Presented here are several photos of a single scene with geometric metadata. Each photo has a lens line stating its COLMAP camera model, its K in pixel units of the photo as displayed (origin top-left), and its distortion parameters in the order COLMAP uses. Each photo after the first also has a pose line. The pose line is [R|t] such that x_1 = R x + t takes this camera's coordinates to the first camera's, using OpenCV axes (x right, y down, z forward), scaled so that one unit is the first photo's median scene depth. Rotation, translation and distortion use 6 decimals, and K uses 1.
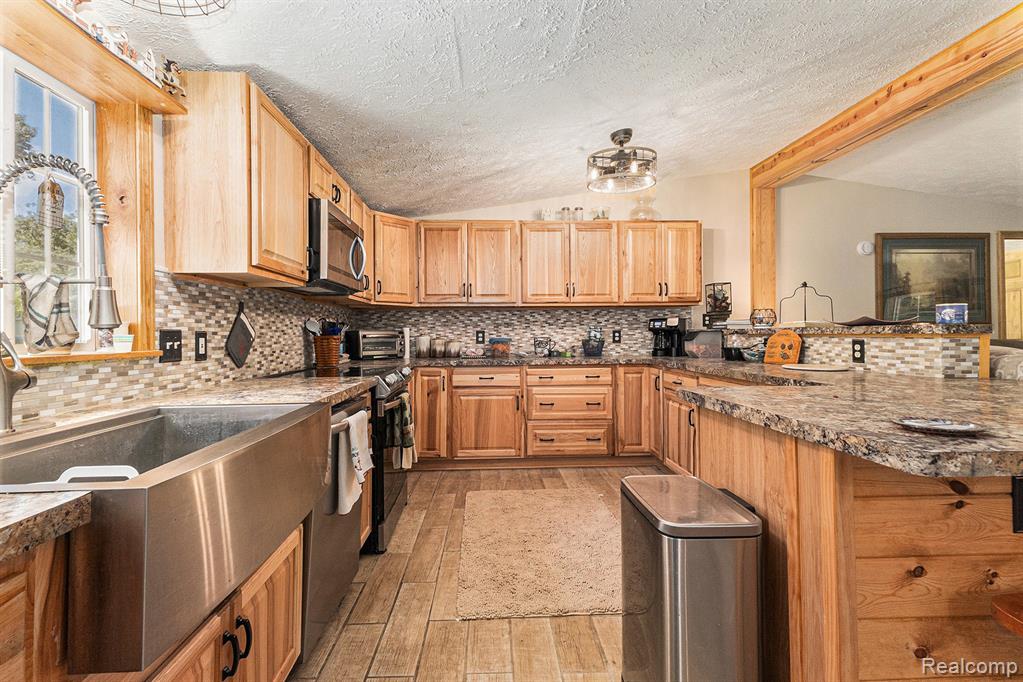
lens RADIAL K [[490.5, 0, 513.3], [0, 490.5, 328.2], [0, 0, 1]] dist [0.029629, -0.002180]
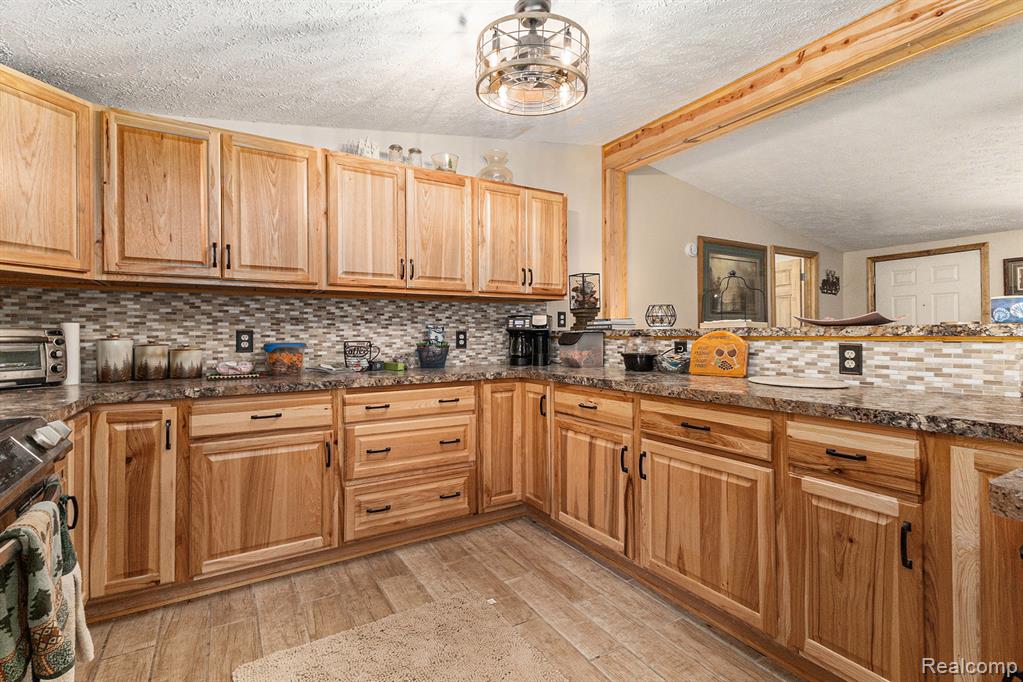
lens RADIAL K [[490.5, 0, 527.0], [0, 490.5, 335.7], [0, 0, 1]] dist [0.029629, -0.002180]
pose [[0.876900, 0.001787, 0.480669, -0.065210], [-0.007228, 0.999929, 0.009469, 0.004425], [-0.480618, -0.011778, 0.876851, 0.375849]]
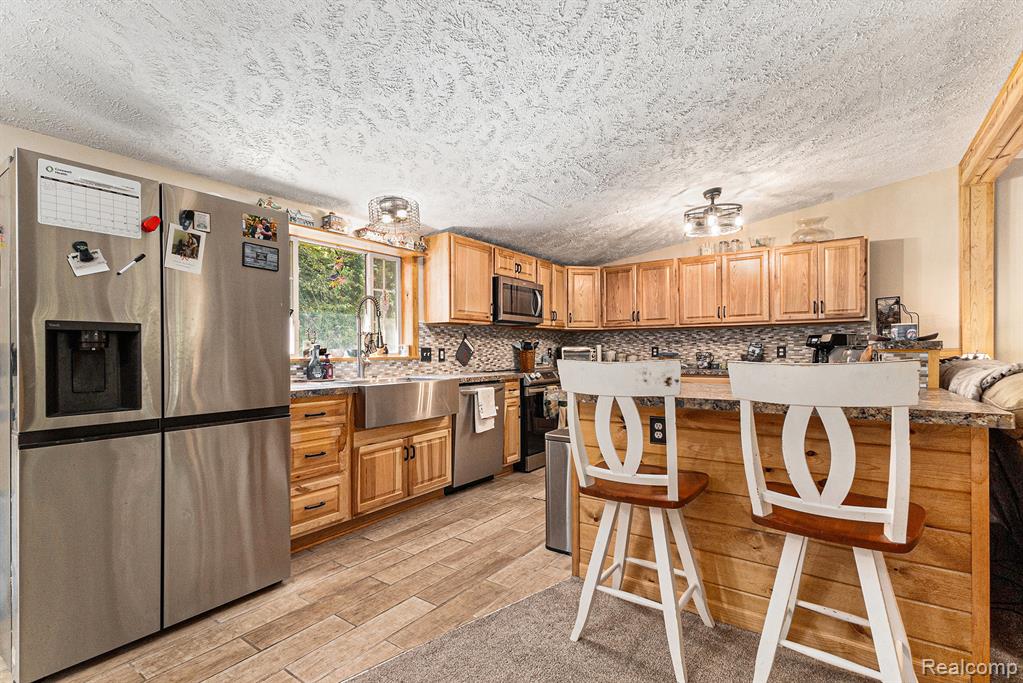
lens RADIAL K [[490.5, 0, 514.9], [0, 490.5, 348.0], [0, 0, 1]] dist [0.029629, -0.002180]
pose [[0.794667, -0.001103, -0.607044, 0.485768], [0.006599, 0.999955, 0.006822, -0.003547], [0.607009, -0.009427, 0.794639, -0.269253]]
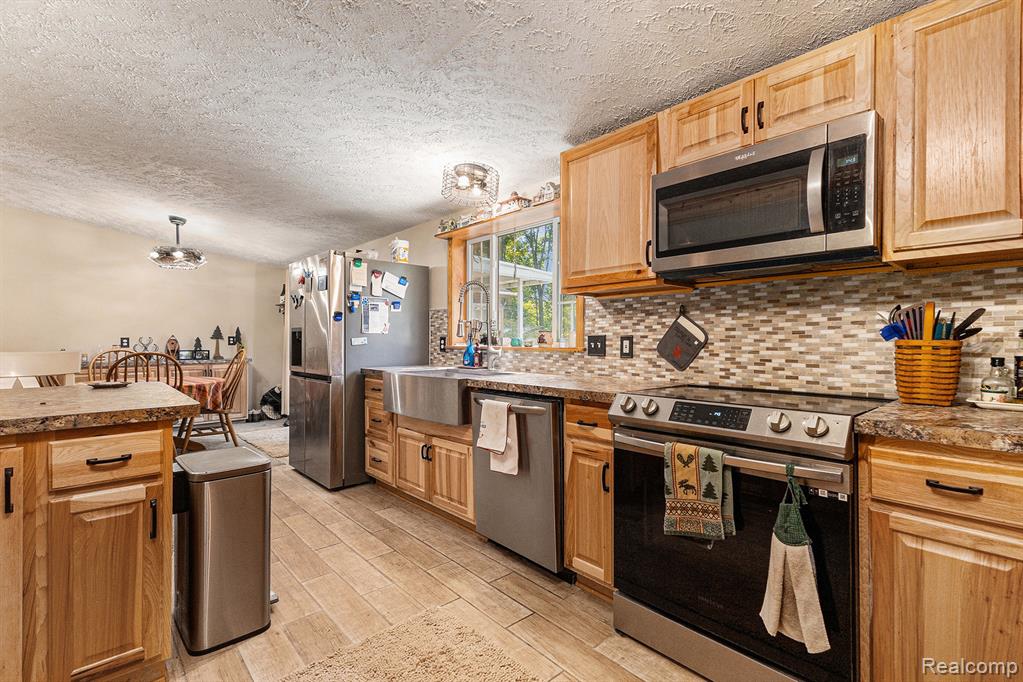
lens RADIAL K [[490.5, 0, 517.3], [0, 490.5, 335.7], [0, 0, 1]] dist [0.029629, -0.002180]
pose [[-0.784035, 0.001792, -0.620714, 0.200804], [0.012562, 0.999837, -0.012982, 0.010421], [0.620590, -0.017976, -0.783930, 0.947240]]
